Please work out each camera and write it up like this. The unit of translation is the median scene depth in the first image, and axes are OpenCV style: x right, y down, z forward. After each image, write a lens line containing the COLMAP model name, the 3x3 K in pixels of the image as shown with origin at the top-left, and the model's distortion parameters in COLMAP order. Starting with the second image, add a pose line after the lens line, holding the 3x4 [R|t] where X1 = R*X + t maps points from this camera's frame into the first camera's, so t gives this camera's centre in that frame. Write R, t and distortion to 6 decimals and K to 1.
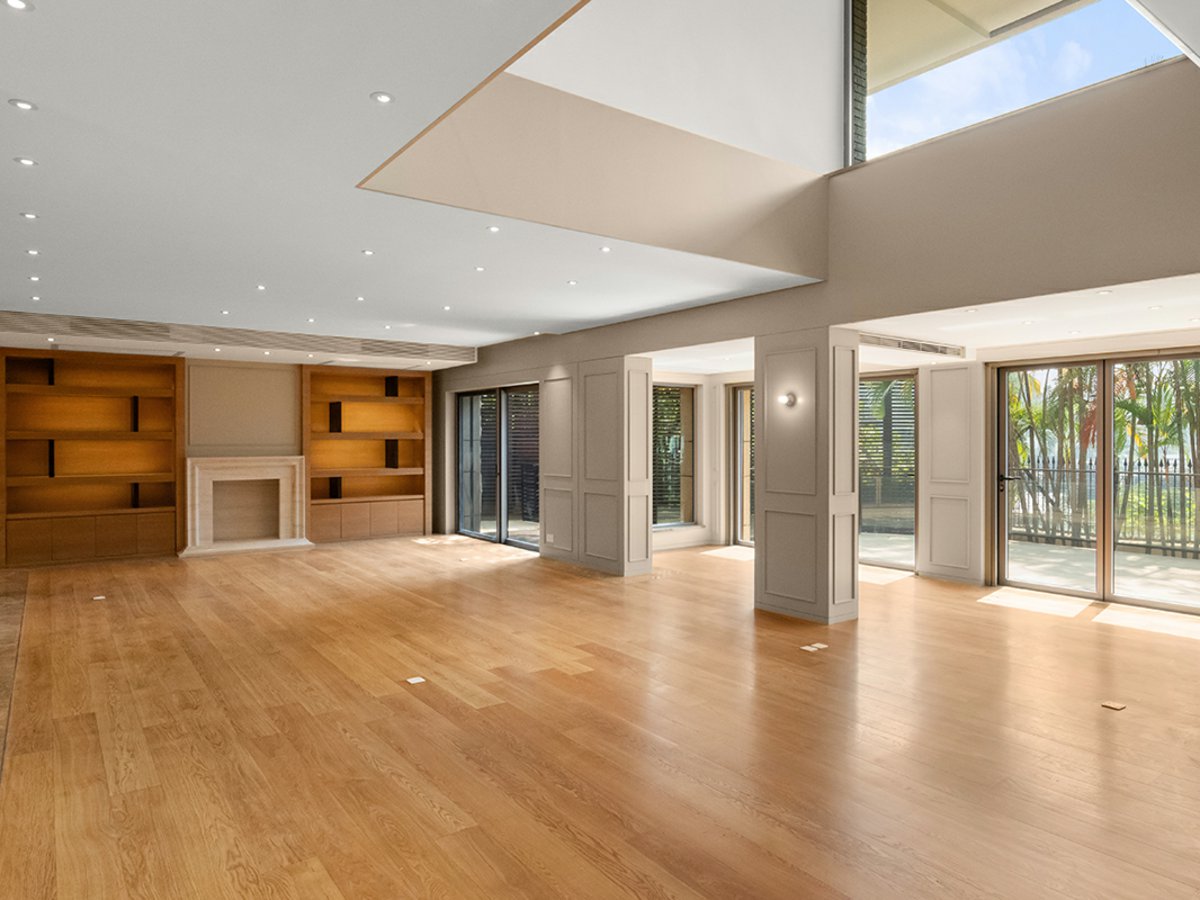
lens RADIAL K [[771.3, 0, 611.0], [0, 771.3, 446.8], [0, 0, 1]] dist [-0.009135, 0.010065]
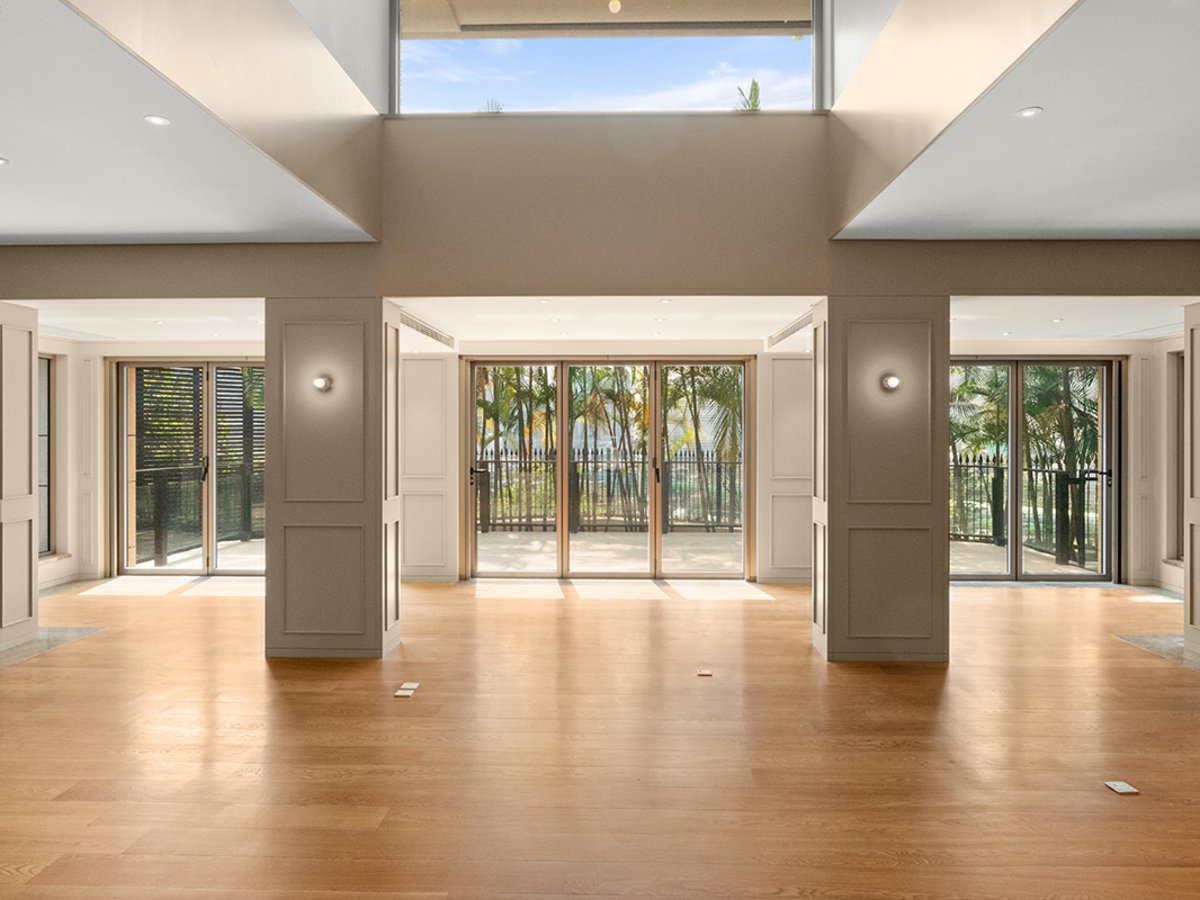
lens RADIAL K [[771.3, 0, 603.3], [0, 771.3, 428.3], [0, 0, 1]] dist [-0.009135, 0.010065]
pose [[0.621323, 0.002607, 0.783550, -0.192847], [0.008231, 0.999918, -0.009854, -0.004034], [-0.783511, 0.012573, 0.621250, 0.261194]]
